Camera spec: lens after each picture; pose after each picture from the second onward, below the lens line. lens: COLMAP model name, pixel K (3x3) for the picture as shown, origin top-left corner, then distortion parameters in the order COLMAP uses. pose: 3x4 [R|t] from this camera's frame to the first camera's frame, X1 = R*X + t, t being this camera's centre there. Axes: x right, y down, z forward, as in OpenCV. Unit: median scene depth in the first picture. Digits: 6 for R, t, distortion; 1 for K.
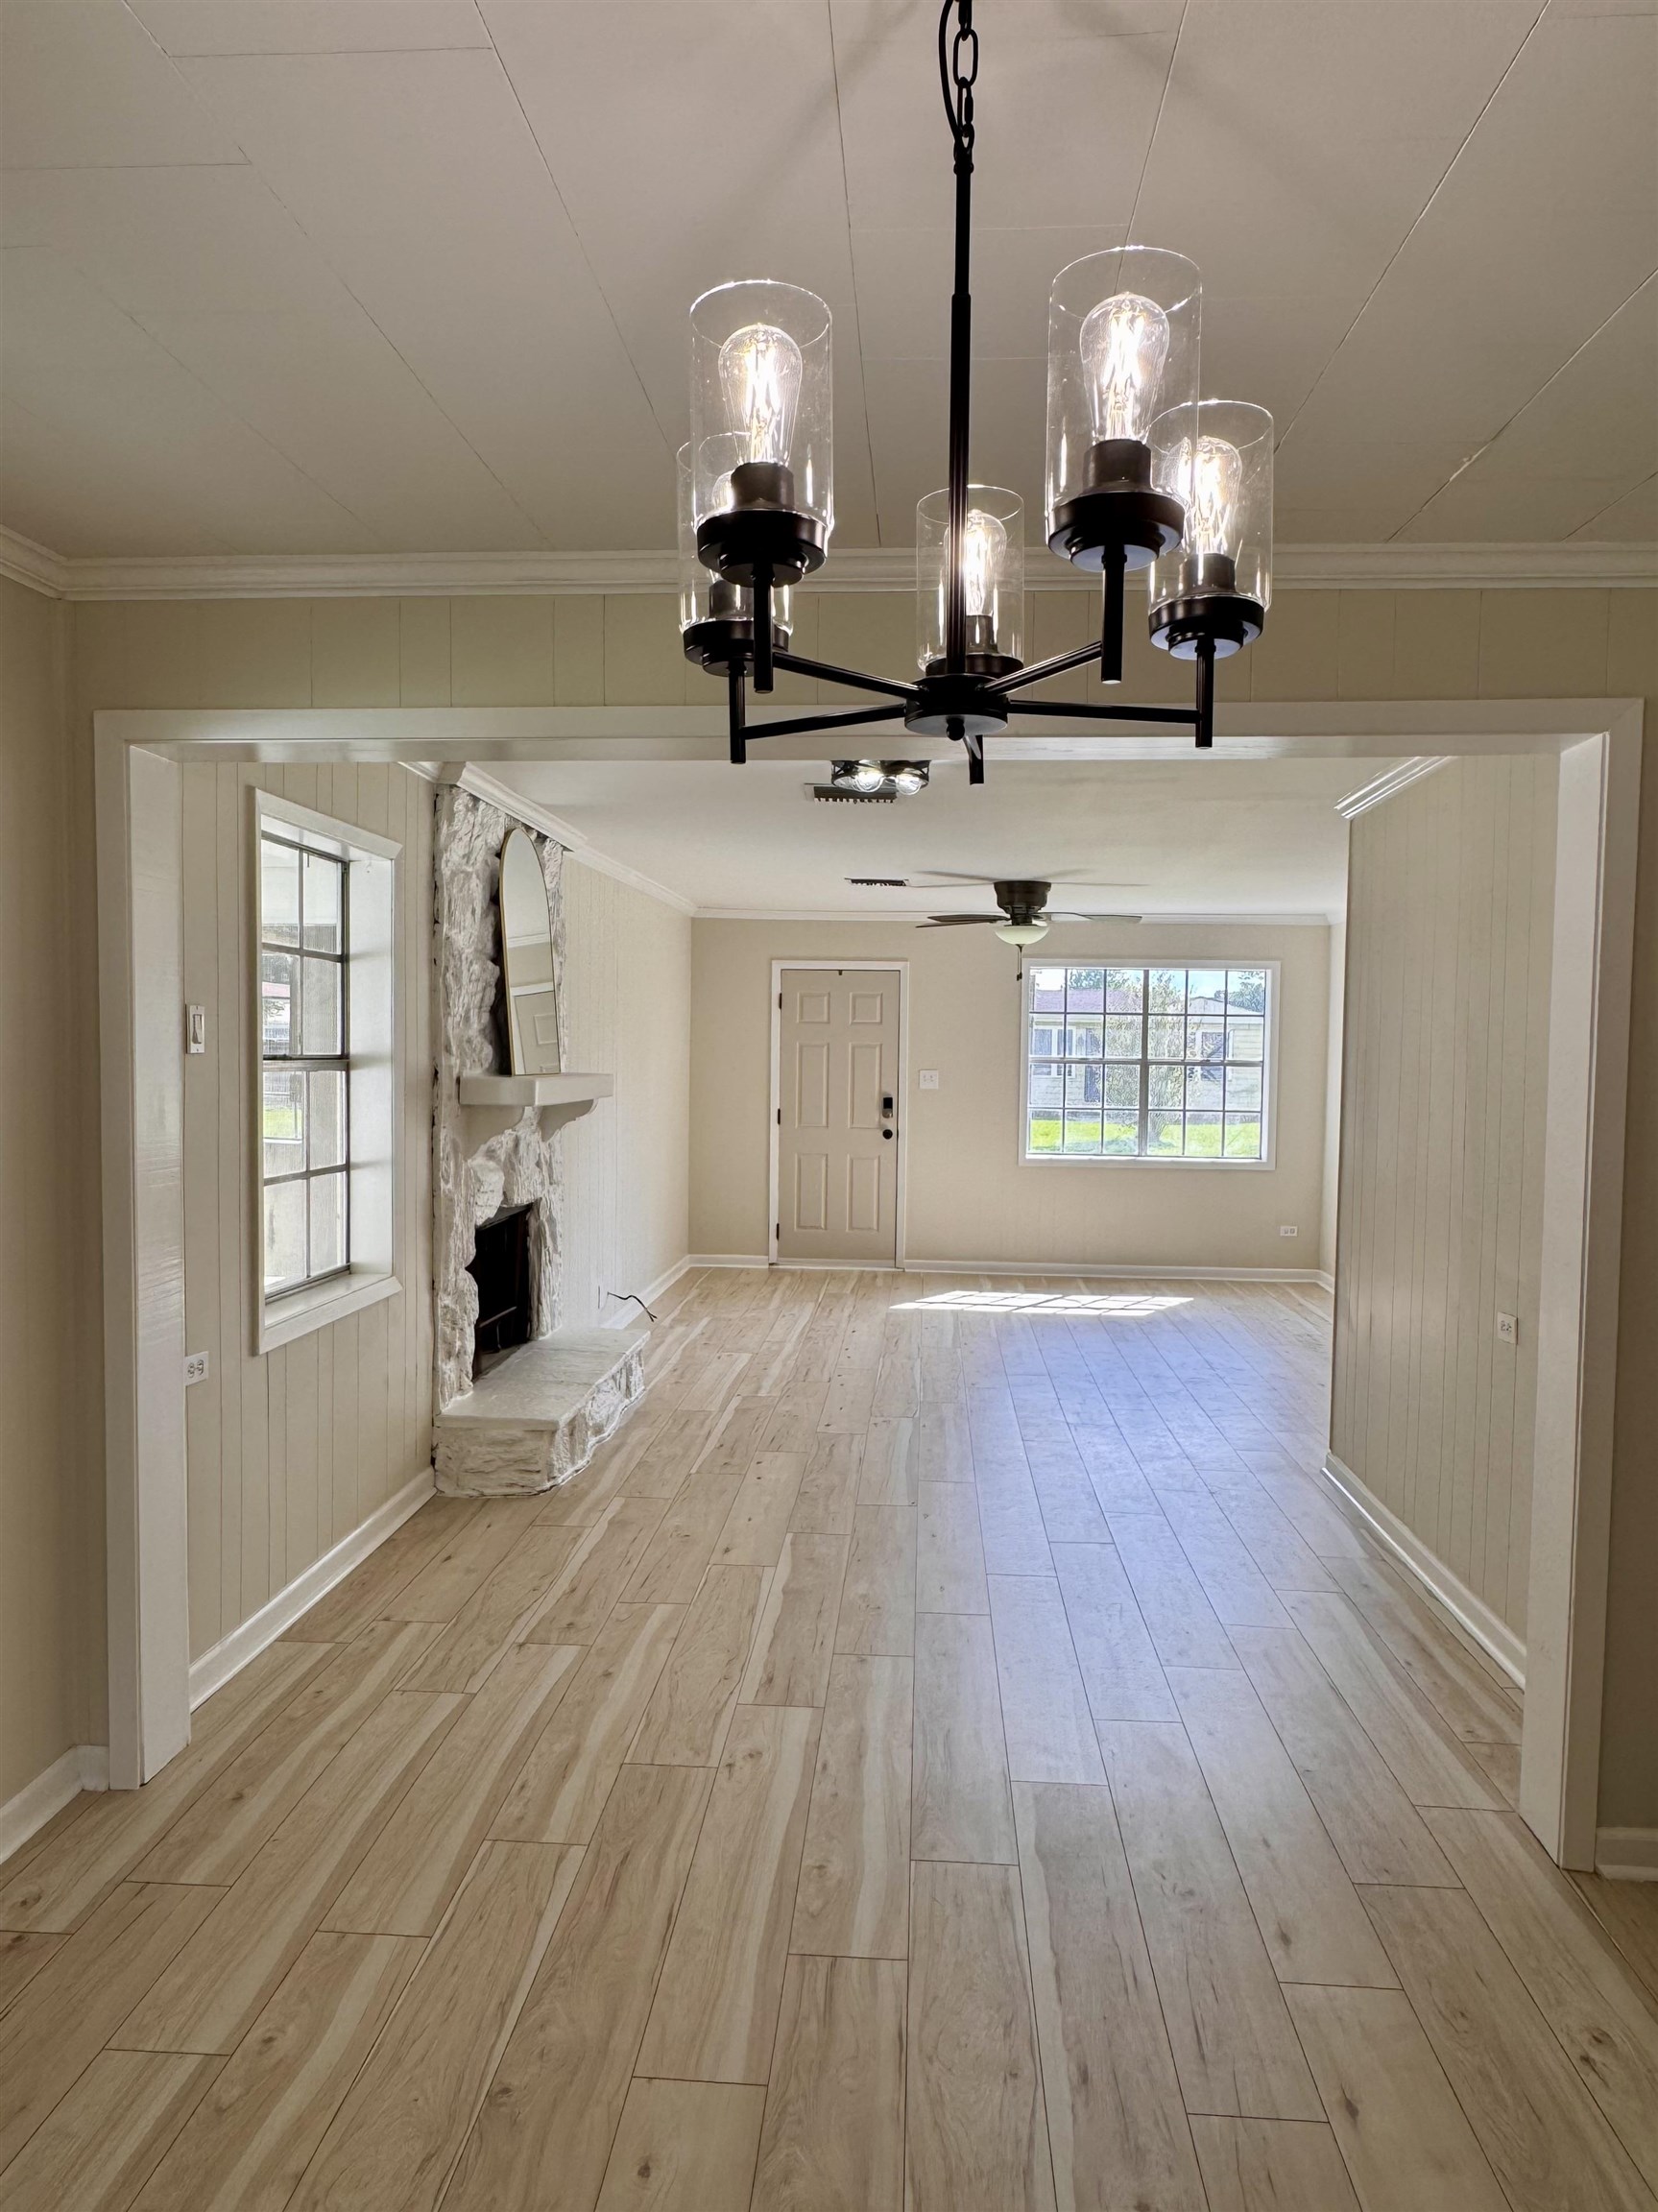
lens RADIAL K [[1462.2, 0, 829.0], [0, 1462.2, 1106.0], [0, 0, 1]] dist [-0.003811, 0.001465]
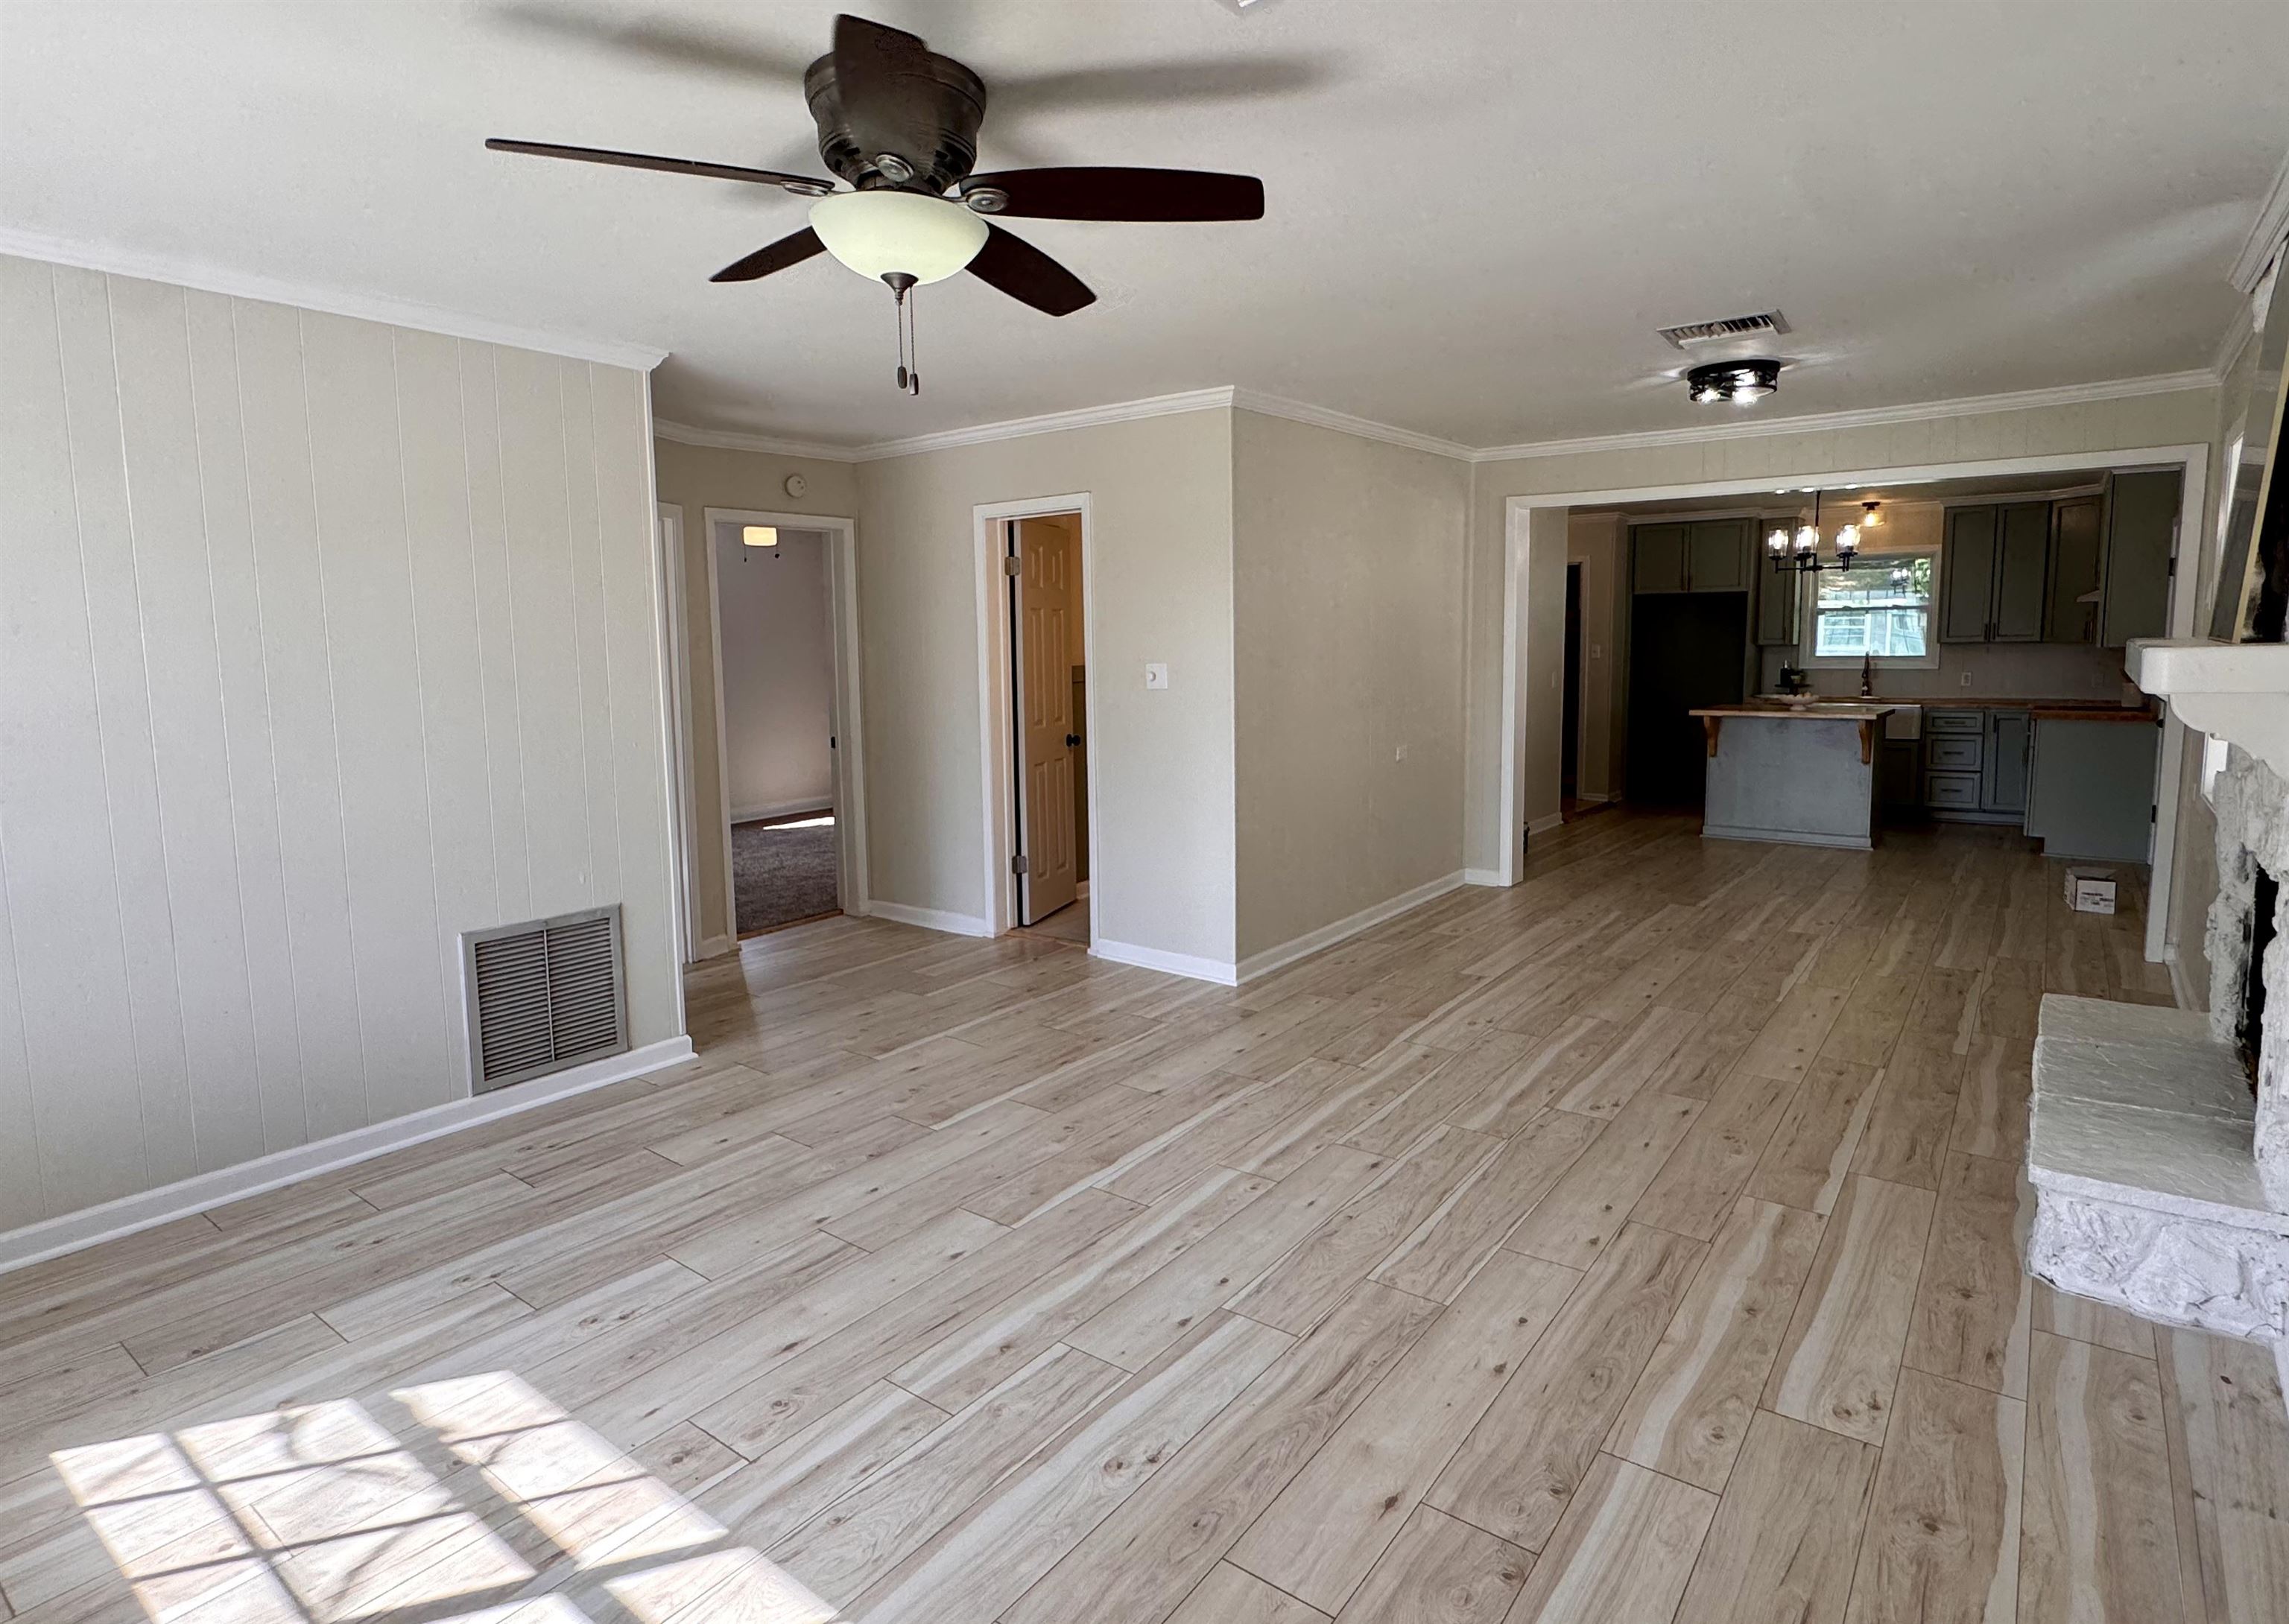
lens RADIAL K [[1208.2, 0, 1137.8], [0, 1208.2, 767.2], [0, 0, 1]] dist [-0.002992, -0.000007]
pose [[-0.834242, -0.061150, 0.547998, -0.106330], [0.027021, 0.988104, 0.151395, -0.064520], [-0.550737, 0.141107, -0.822665, 1.839873]]
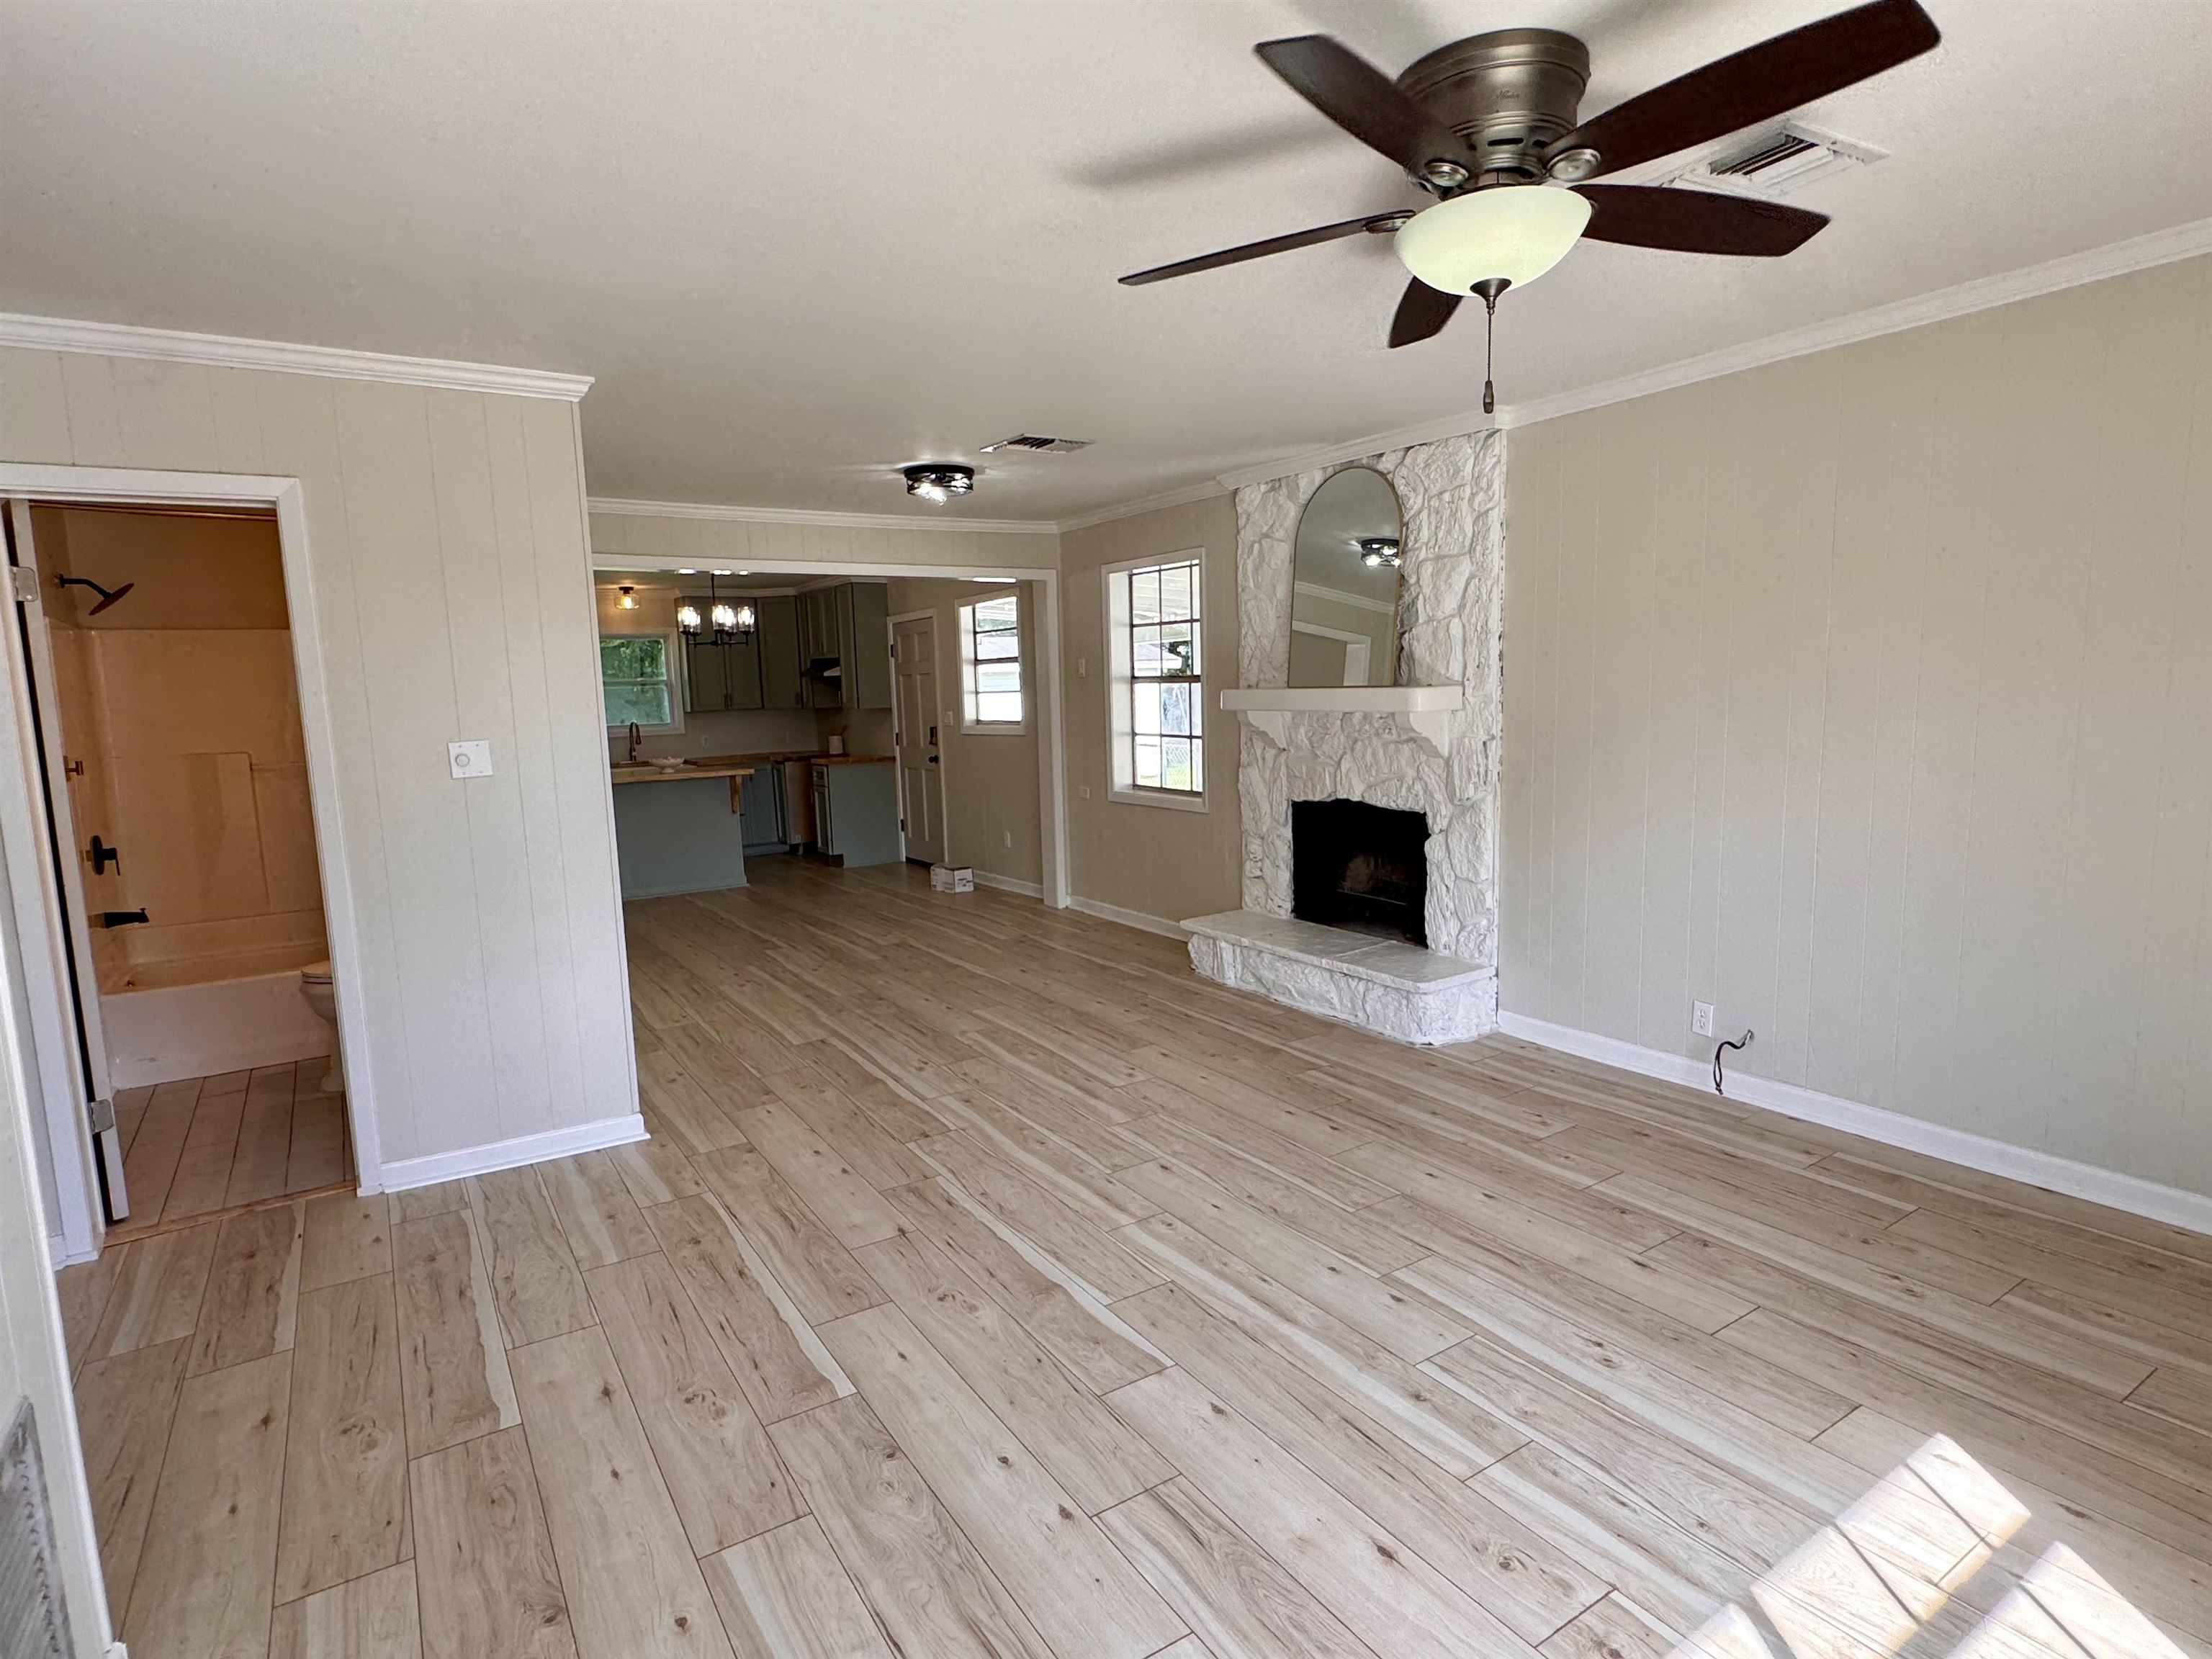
lens RADIAL K [[1164.9, 0, 1106.0], [0, 1164.9, 829.5], [0, 0, 1]] dist [-0.002674, -0.000814]
pose [[-0.800622, 0.084547, -0.593174, 0.536730], [-0.007423, 0.988519, 0.150916, -0.052123], [0.599123, 0.125230, -0.790803, 1.764780]]
